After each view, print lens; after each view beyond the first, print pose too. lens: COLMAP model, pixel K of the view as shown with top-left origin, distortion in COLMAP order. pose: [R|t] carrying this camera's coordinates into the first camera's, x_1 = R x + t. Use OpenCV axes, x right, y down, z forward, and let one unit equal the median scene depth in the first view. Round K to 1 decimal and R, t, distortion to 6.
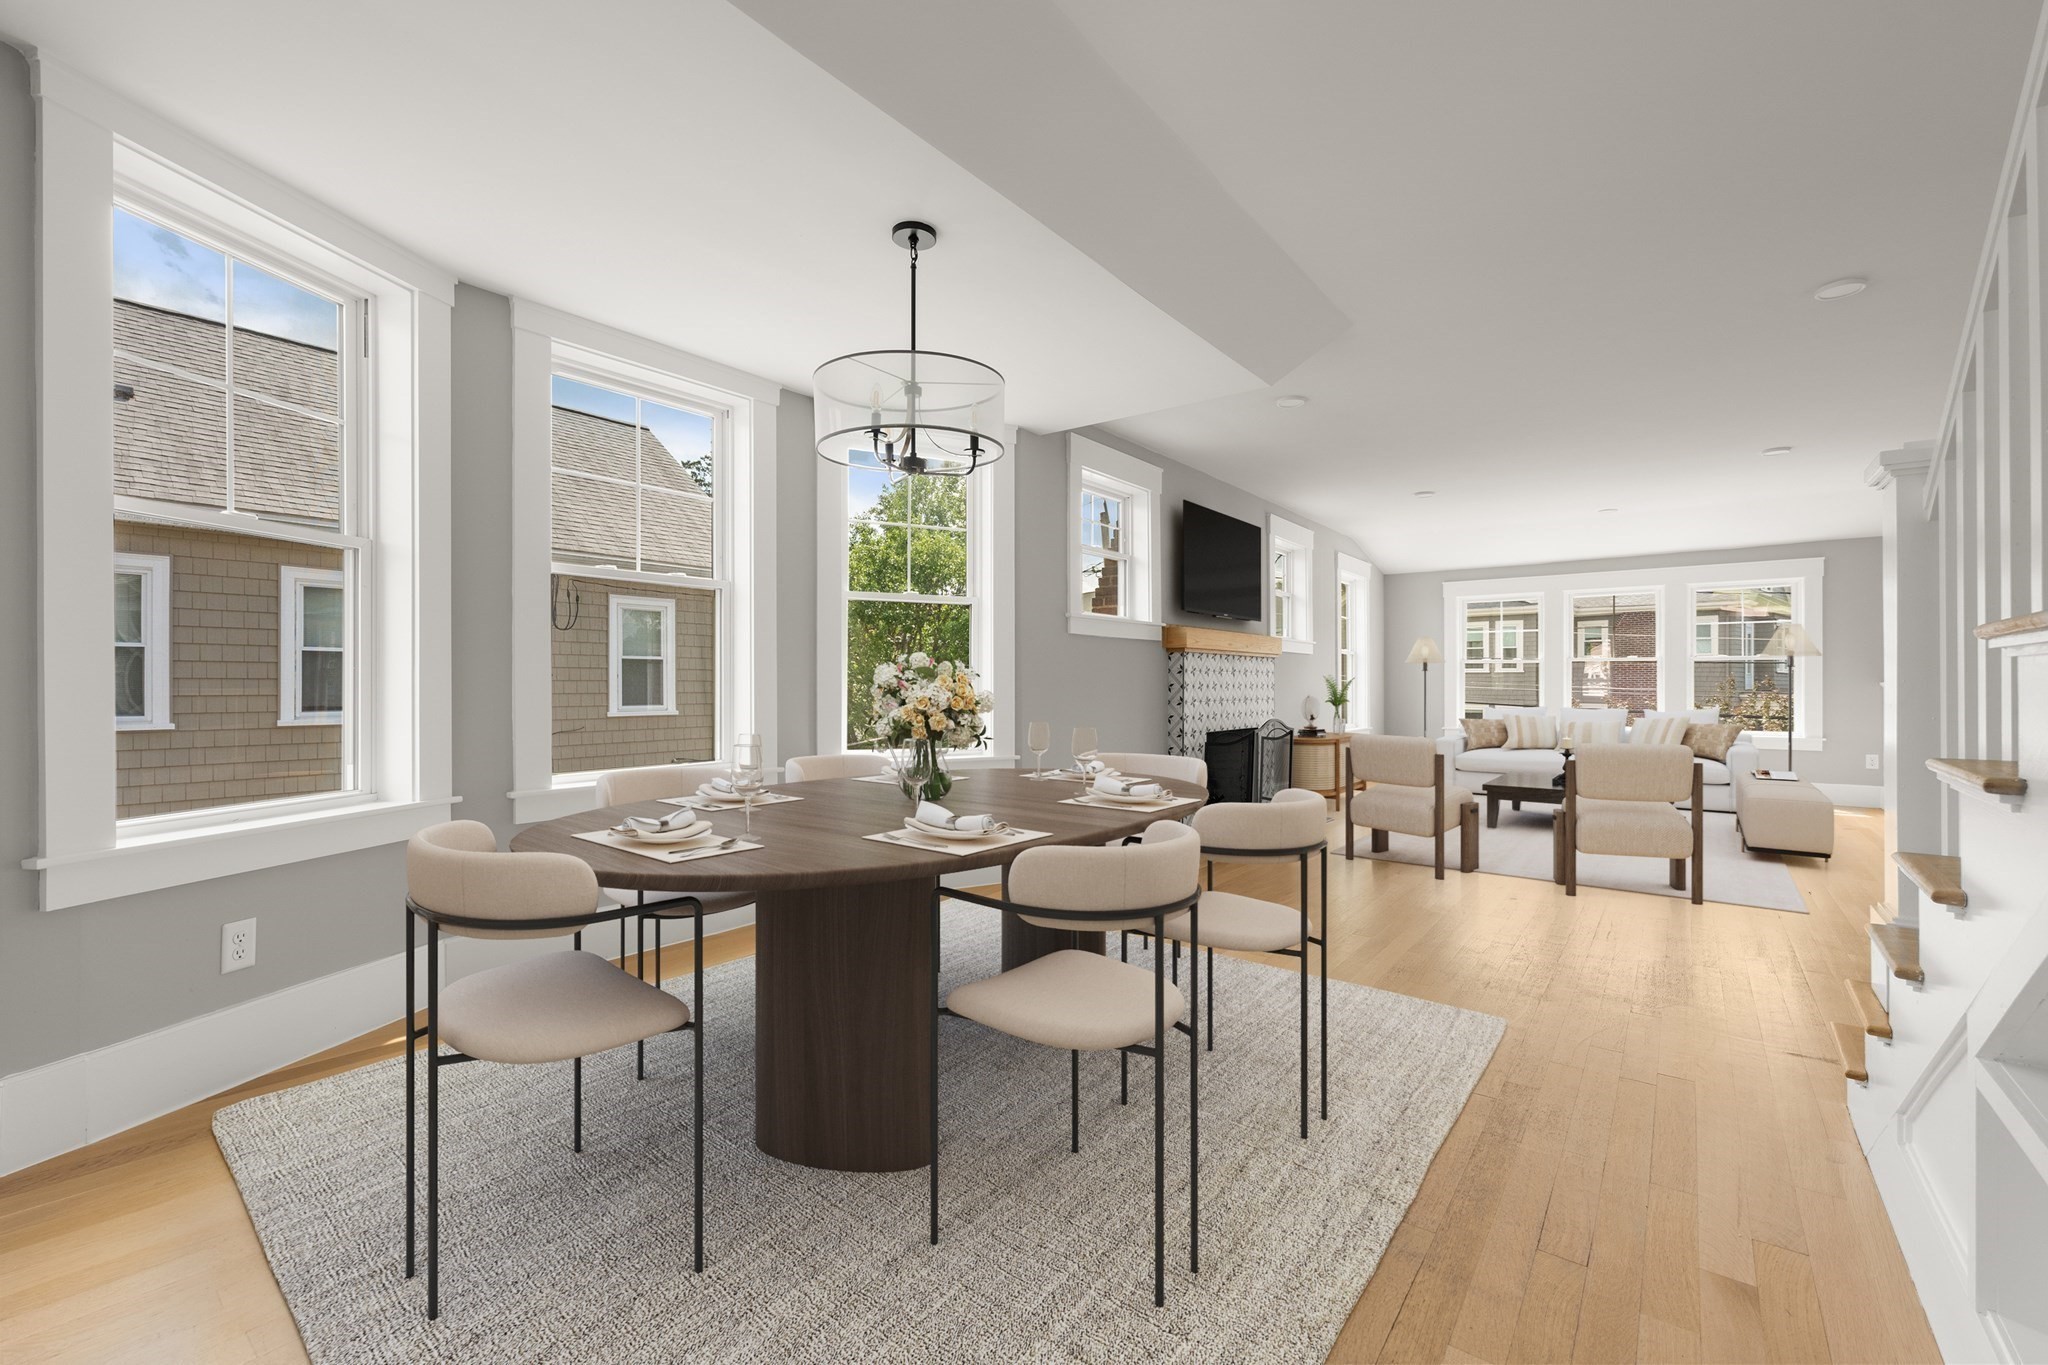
lens RADIAL K [[853.5, 0, 1028.0], [0, 853.5, 681.9], [0, 0, 1]] dist [-0.003426, 0.000010]
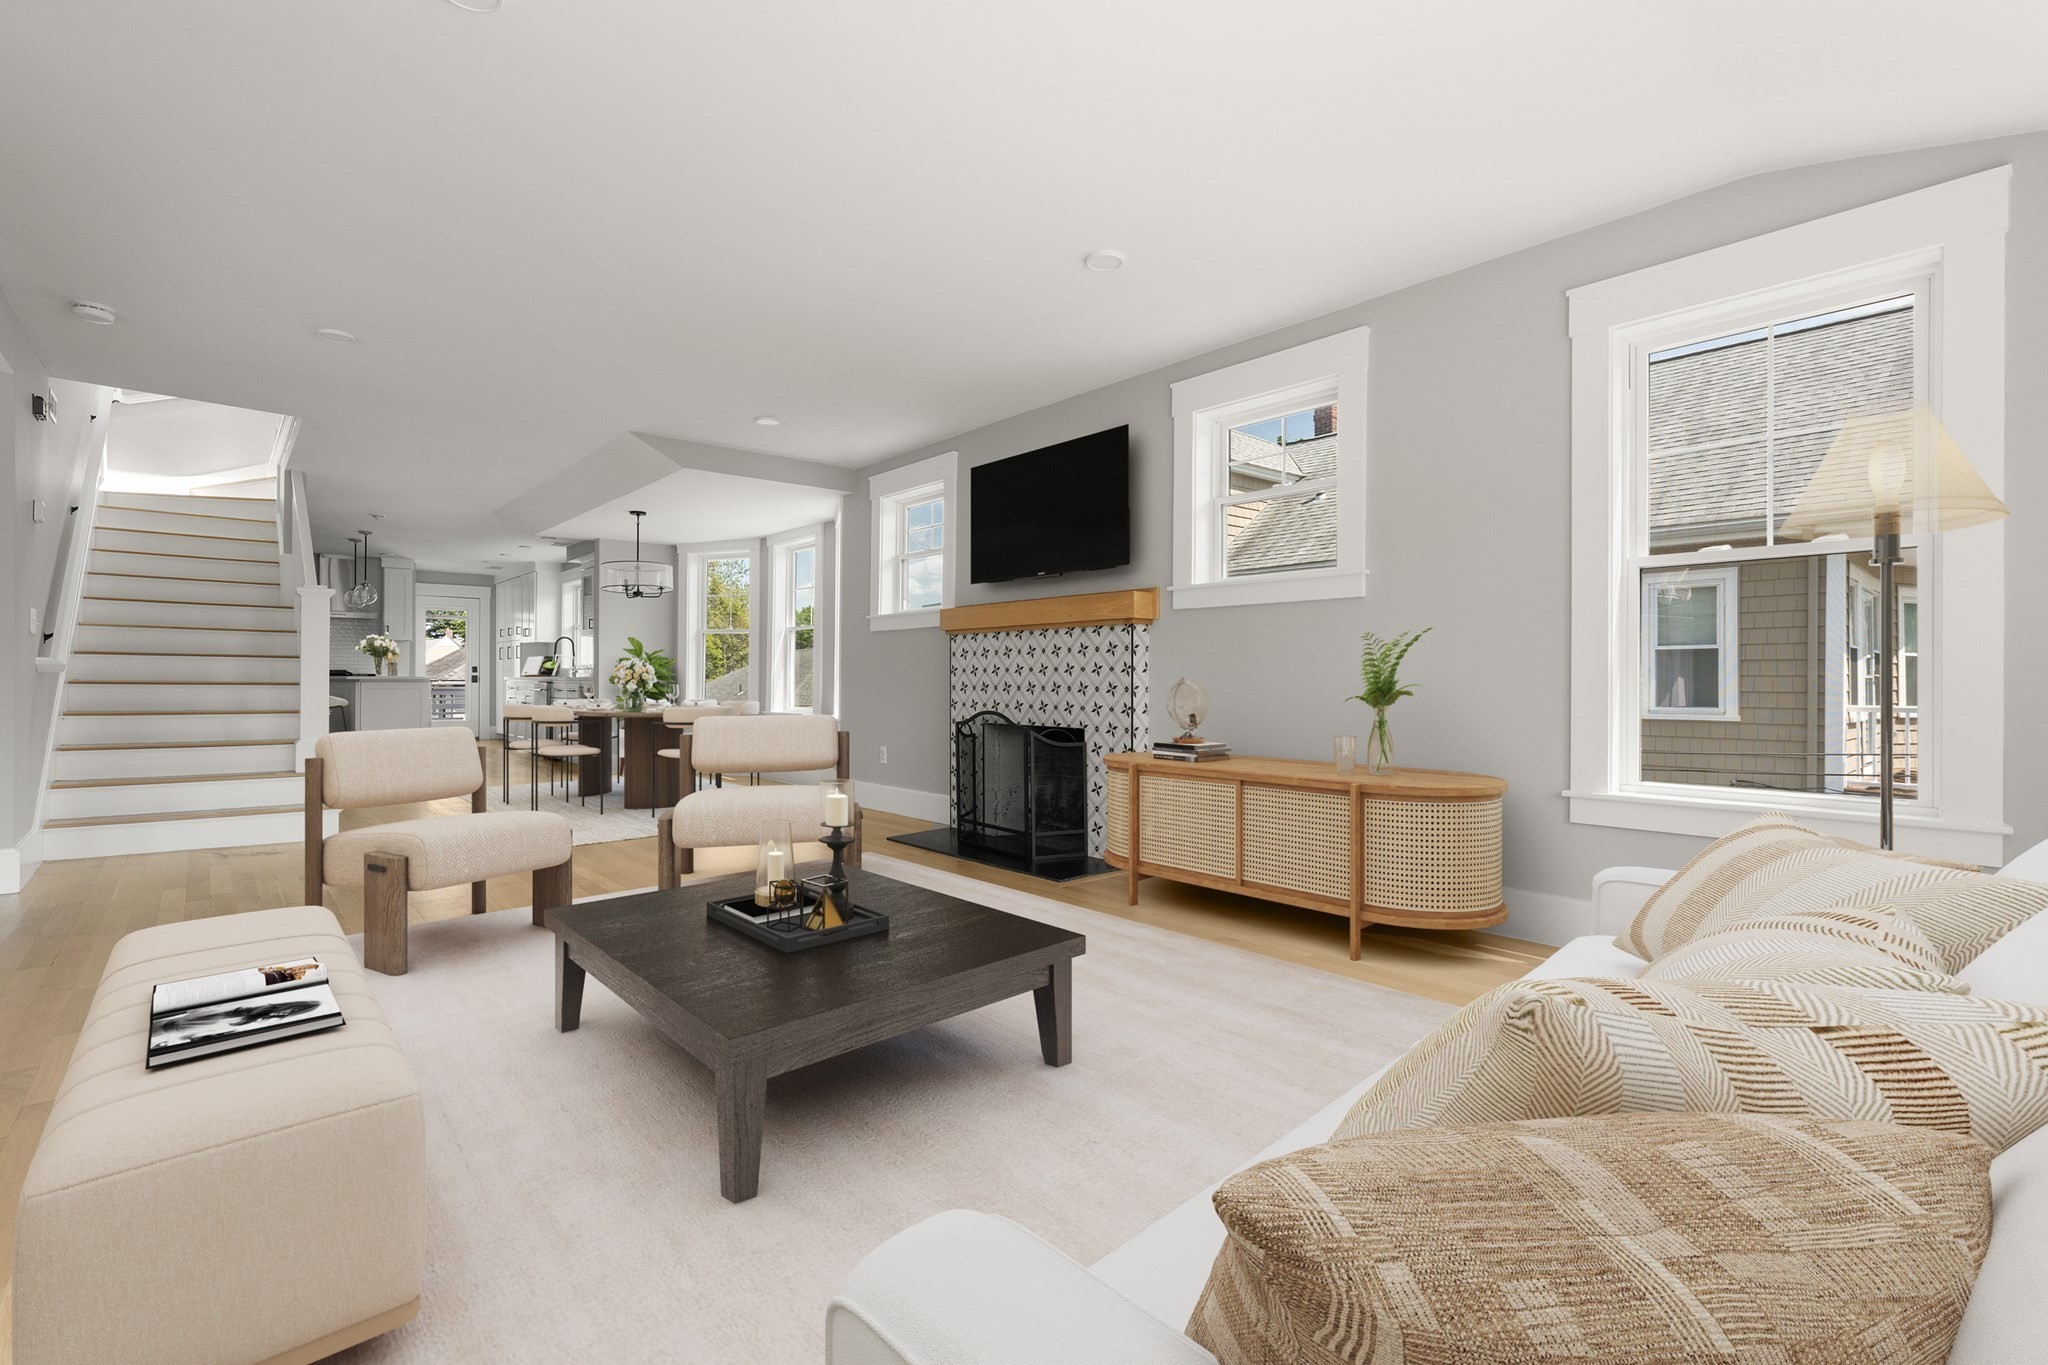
lens RADIAL K [[926.3, 0, 1023.1], [0, 926.3, 677.3], [0, 0, 1]] dist [0.005324, 0.000223]
pose [[-0.196731, -0.011165, -0.980394, 1.000494], [-0.002722, 0.999938, -0.010842, 0.020450], [0.980454, 0.000536, -0.196749, 1.078817]]
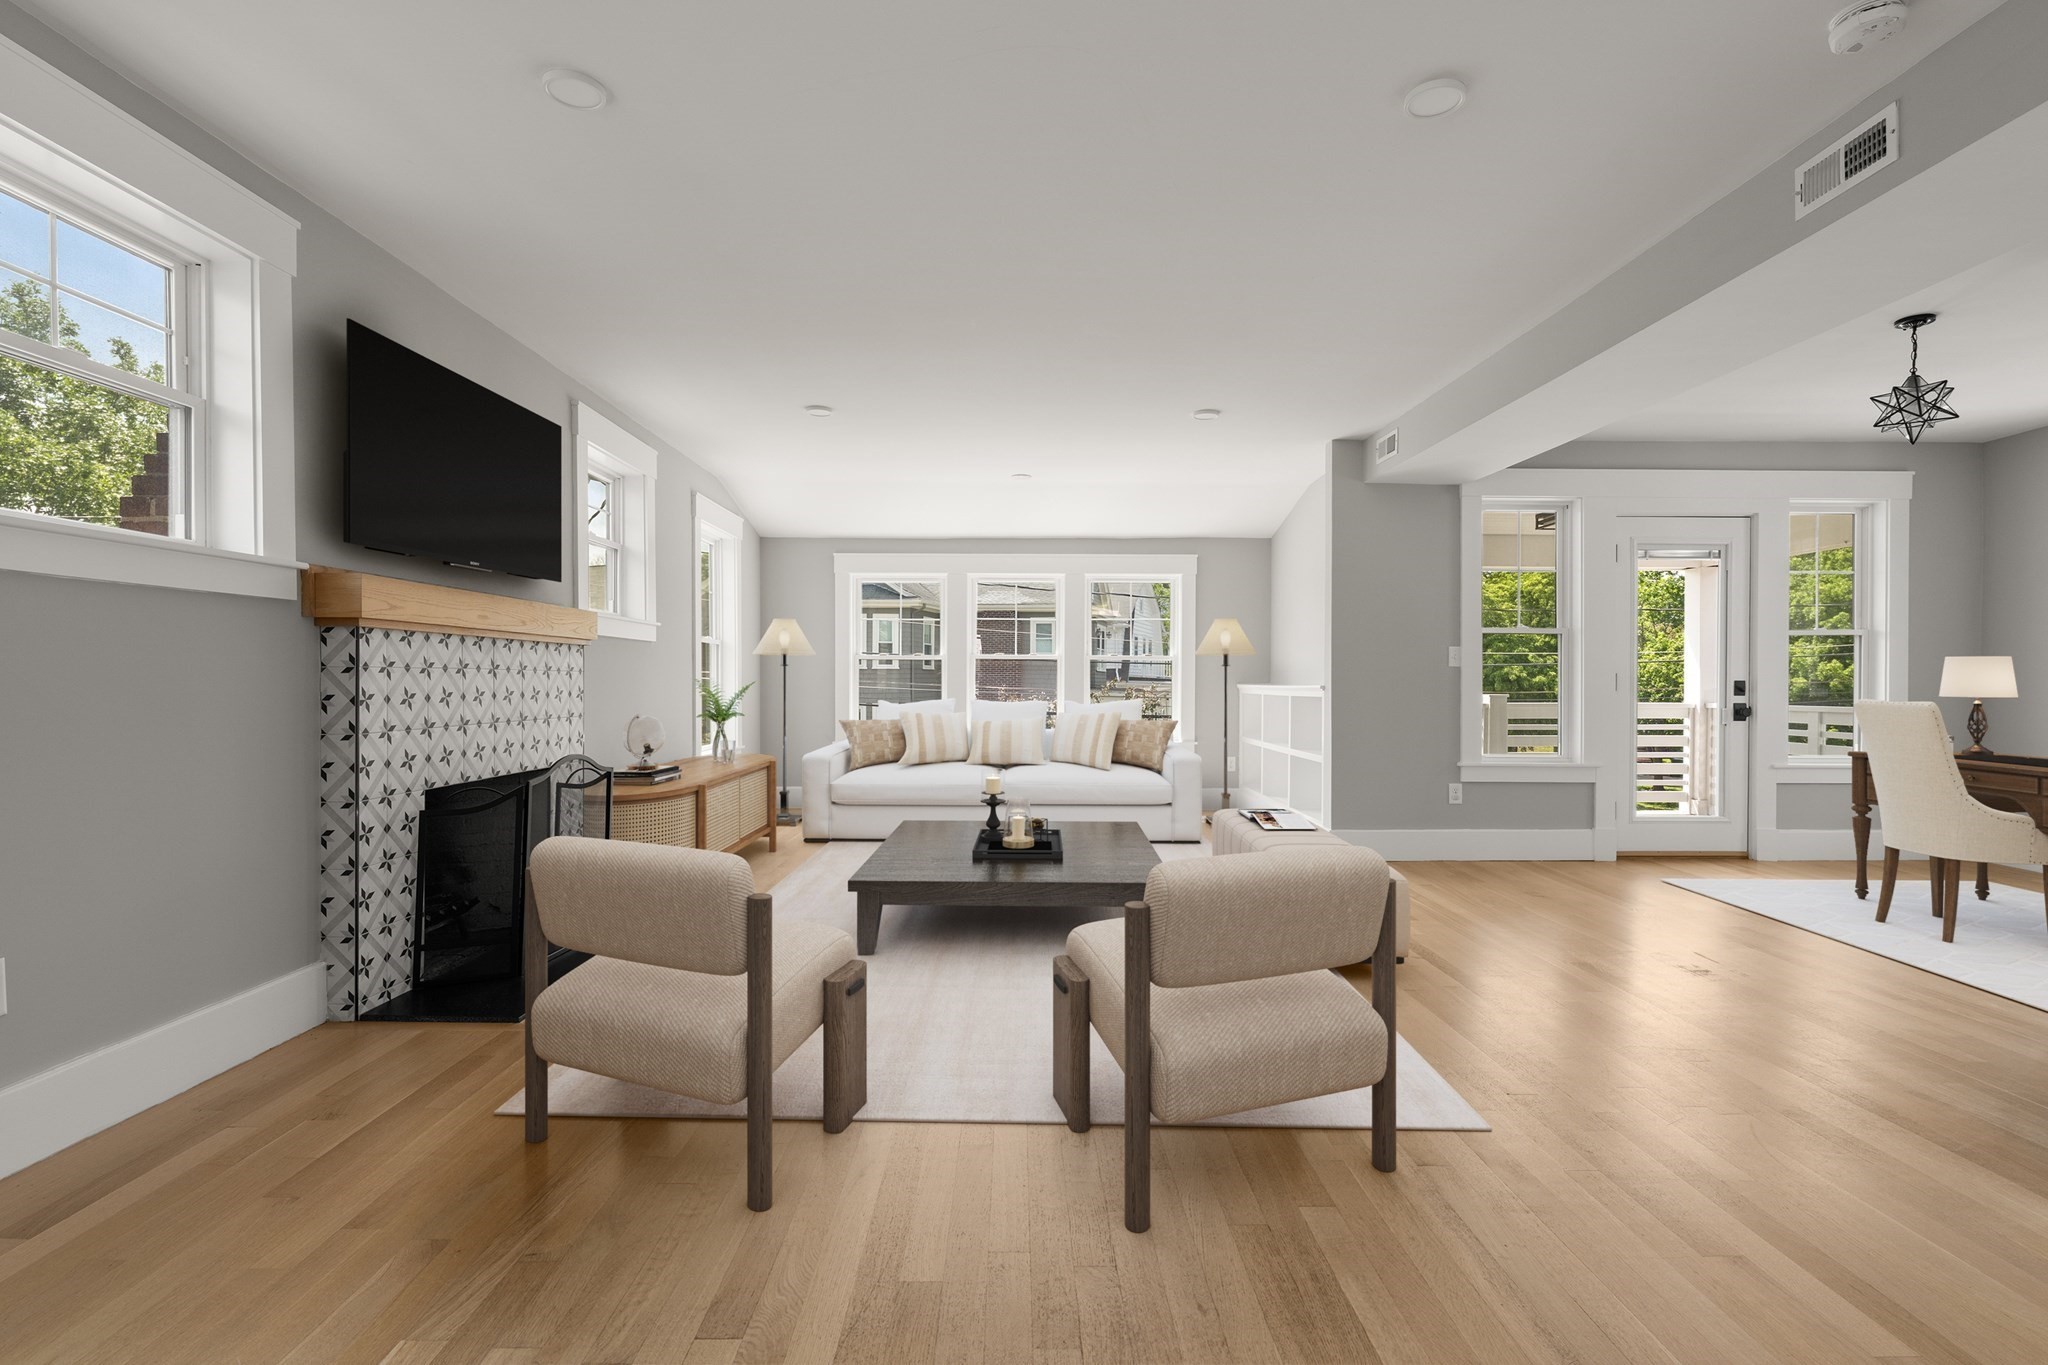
lens RADIAL K [[1011.9, 0, 1037.1], [0, 1011.9, 679.5], [0, 0, 1]] dist [0.002202, -0.000363]
pose [[0.787442, -0.005256, 0.616367, 0.110822], [0.005606, 0.999983, 0.001366, -0.003979], [-0.616364, 0.002379, 0.787458, 0.273982]]
